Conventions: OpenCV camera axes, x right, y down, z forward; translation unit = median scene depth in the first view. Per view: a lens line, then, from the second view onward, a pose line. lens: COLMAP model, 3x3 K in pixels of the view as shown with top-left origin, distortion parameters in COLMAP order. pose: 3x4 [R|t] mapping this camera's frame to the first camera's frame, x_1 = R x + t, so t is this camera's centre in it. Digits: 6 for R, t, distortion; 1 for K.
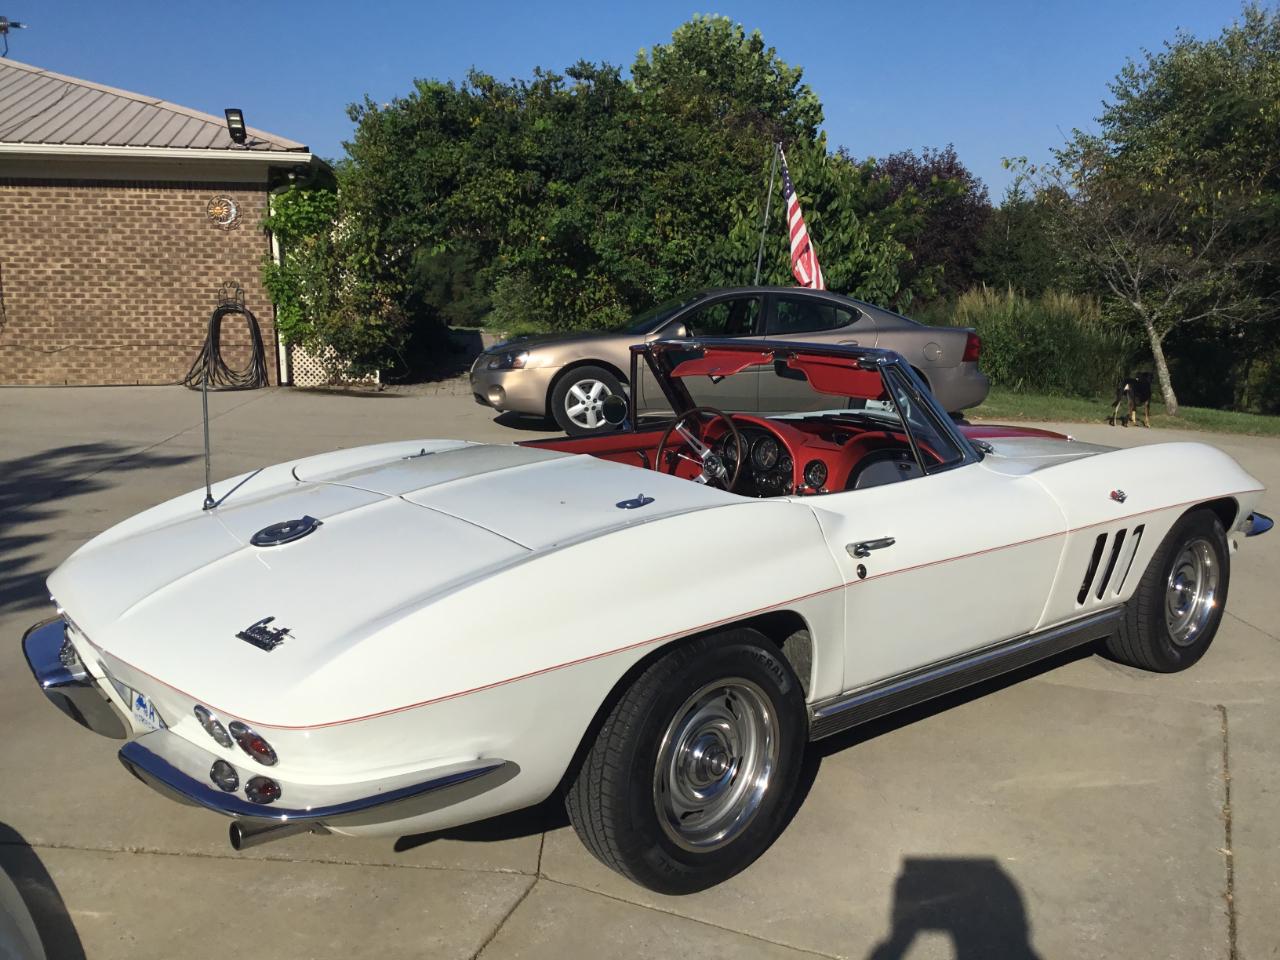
lens RADIAL K [[1111.4, 0, 678.5], [0, 1111.4, 478.6], [0, 0, 1]] dist [0.084804, -0.150035]
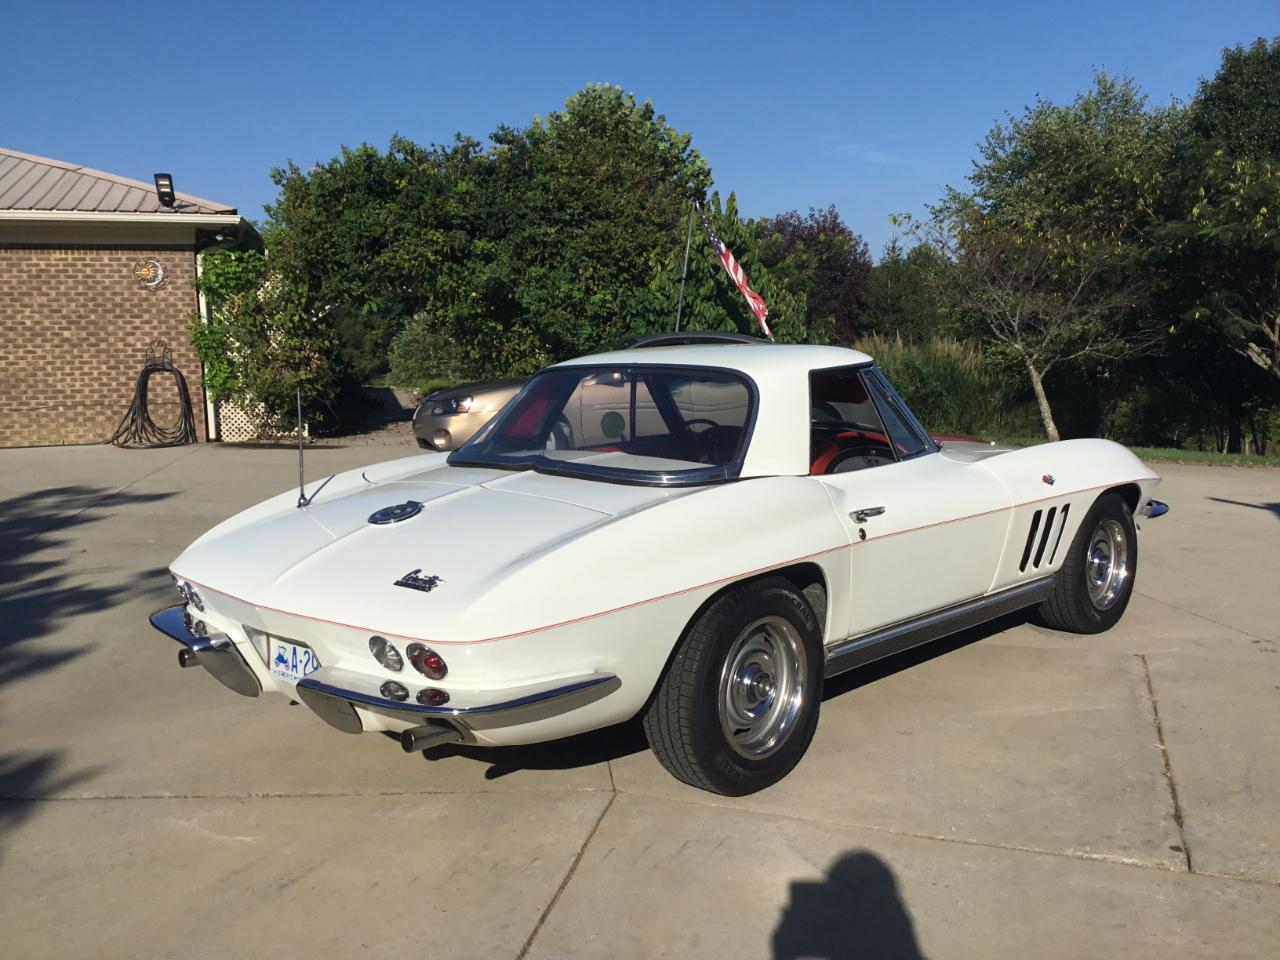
lens RADIAL K [[1089.6, 0, 678.9], [0, 1089.6, 477.3], [0, 0, 1]] dist [0.084684, -0.139326]
pose [[0.995374, -0.031975, 0.090599, -0.023825], [0.036294, 0.998262, -0.046434, 0.011539], [-0.088957, 0.049507, 0.994804, -0.029957]]
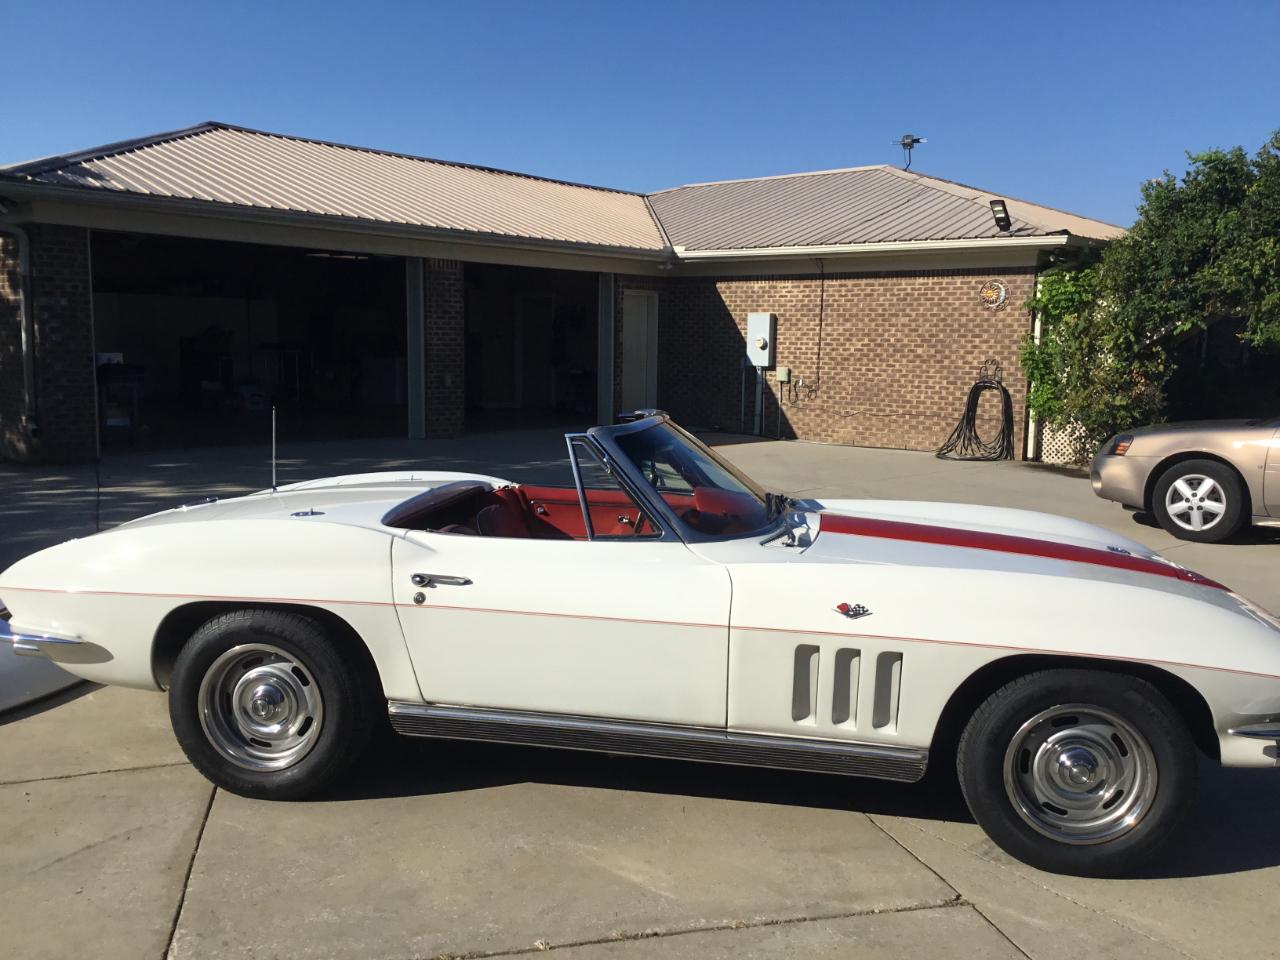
lens RADIAL K [[1117.7, 0, 640.0], [0, 1117.7, 480.0], [0, 0, 1]] dist [0.144658, -0.276452]
pose [[0.650363, 0.098624, -0.753194, 0.205164], [-0.149378, 0.988780, 0.000487, -0.013571], [0.744791, 0.112194, 0.657799, 0.060124]]
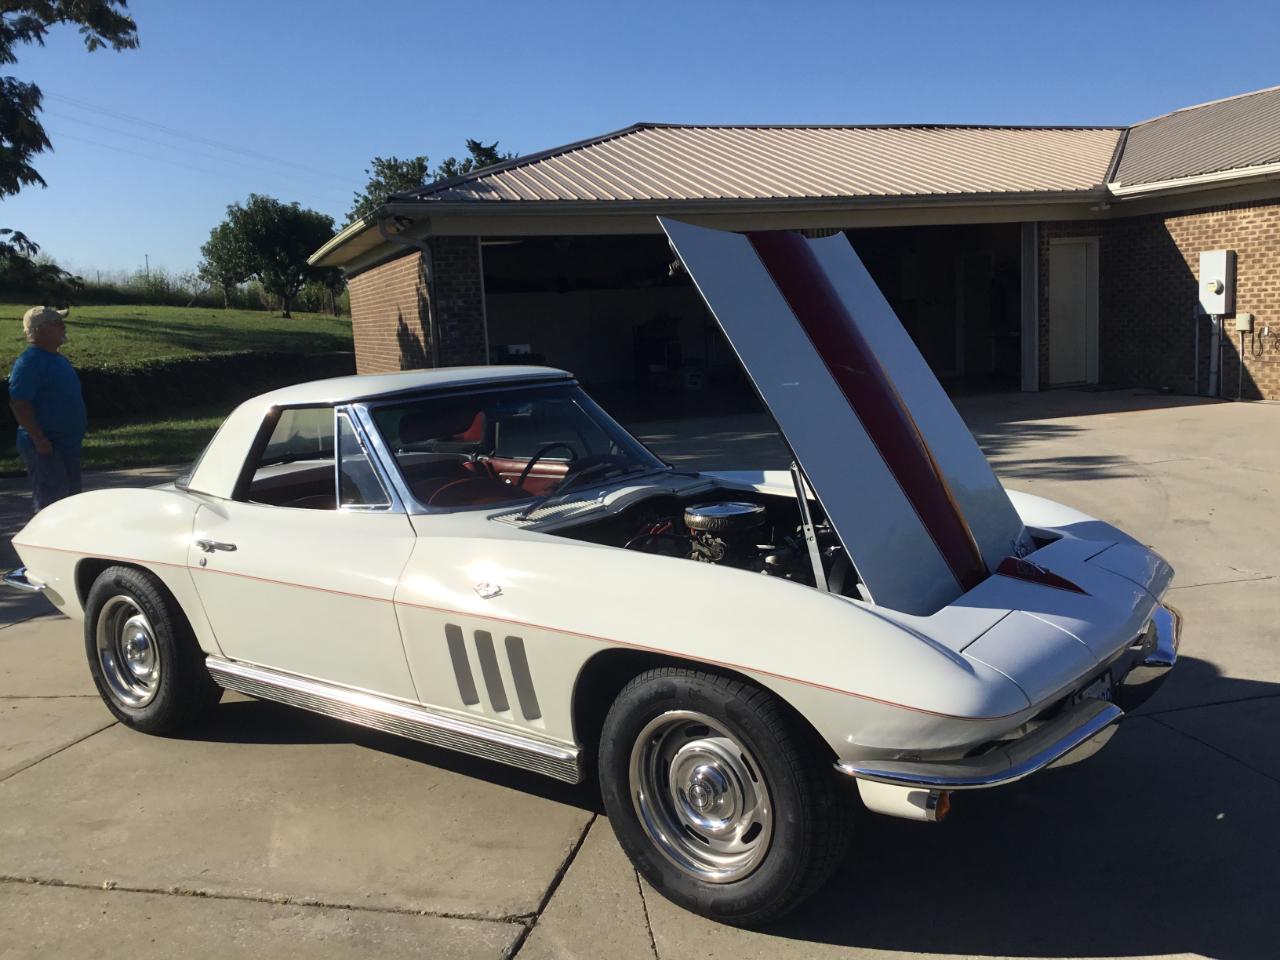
lens RADIAL K [[1143.1, 0, 622.2], [0, 1143.1, 479.2], [0, 0, 1]] dist [-0.013326, -0.006503]
pose [[0.222824, 0.112441, -0.968352, 0.262510], [-0.119590, 0.988976, 0.087317, -0.032664], [0.967496, 0.096349, 0.233815, 0.199732]]
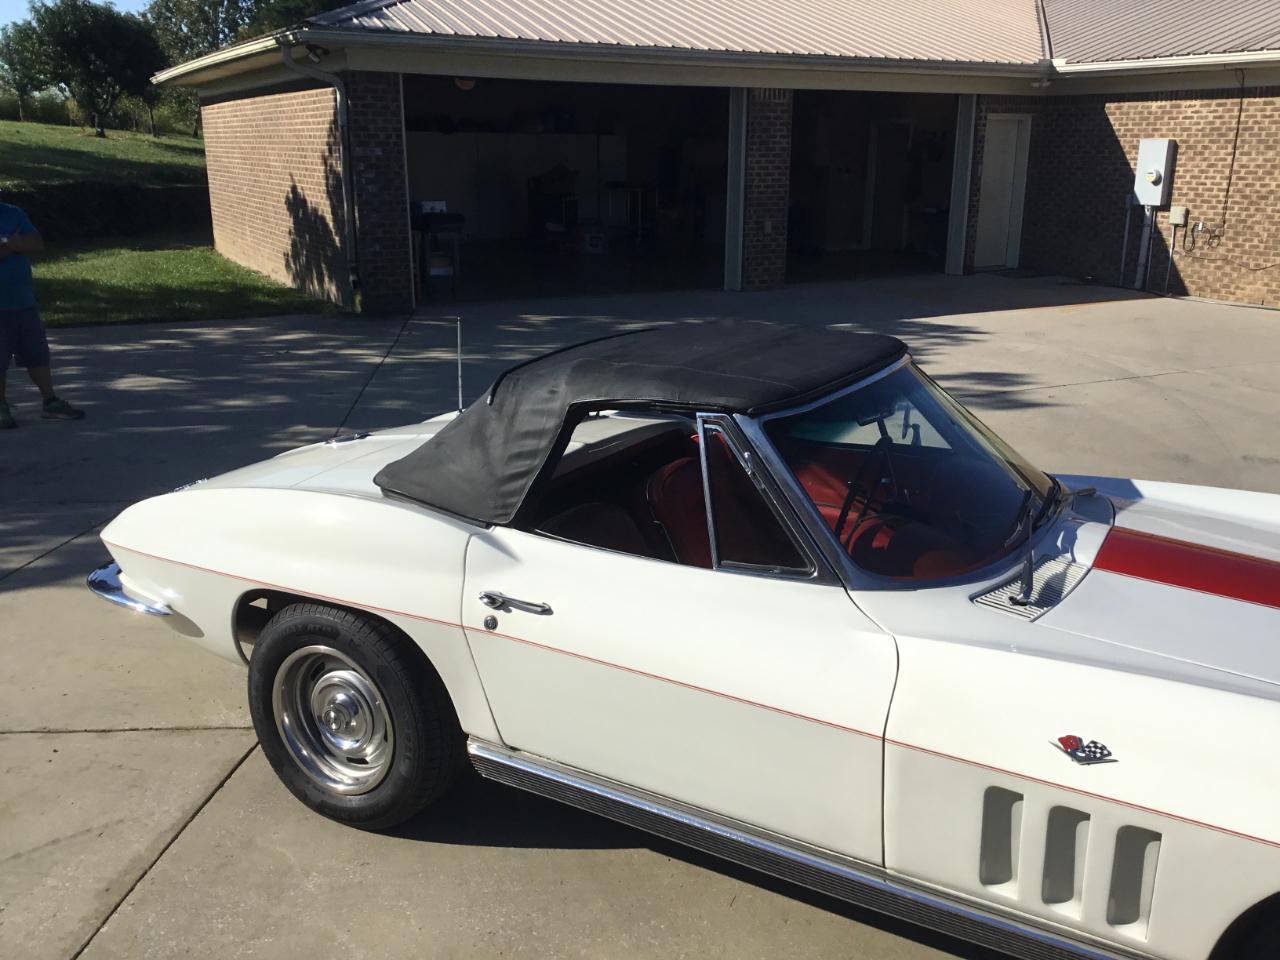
lens RADIAL K [[1137.0, 0, 641.0], [0, 1137.0, 498.8], [0, 0, 1]] dist [0.003637, -0.016303]
pose [[0.379614, 0.260103, -0.887829, 0.165254], [-0.166029, 0.963238, 0.211206, -0.040821], [0.910125, 0.067229, 0.408843, 0.126815]]
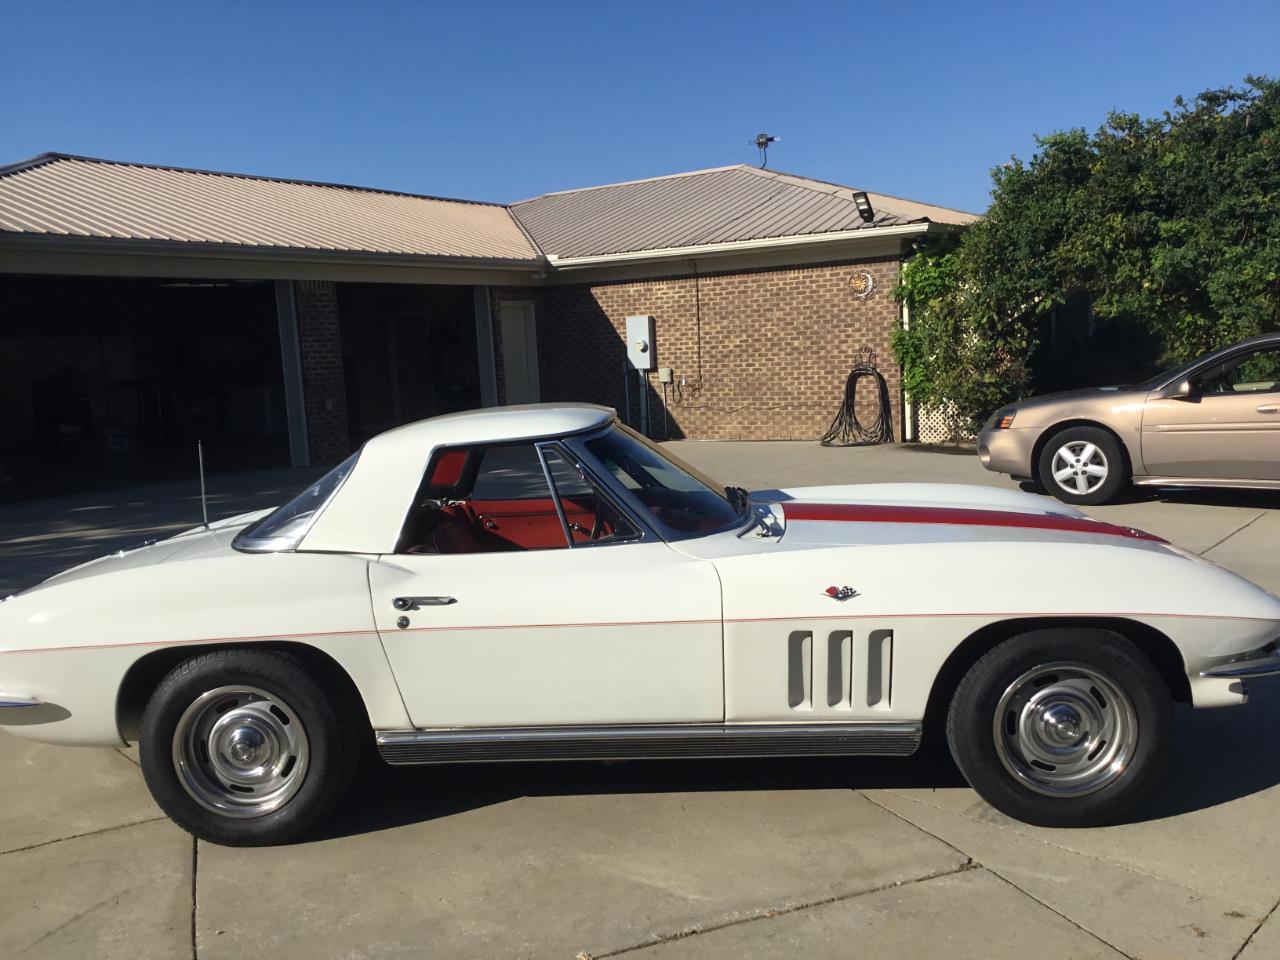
lens RADIAL K [[1117.7, 0, 640.0], [0, 1117.7, 480.0], [0, 0, 1]] dist [0.144658, -0.276452]
pose [[0.736004, 0.037502, -0.675937, 0.191383], [-0.067711, 0.997536, -0.018384, -0.010371], [0.673582, 0.059299, 0.736730, 0.046368]]
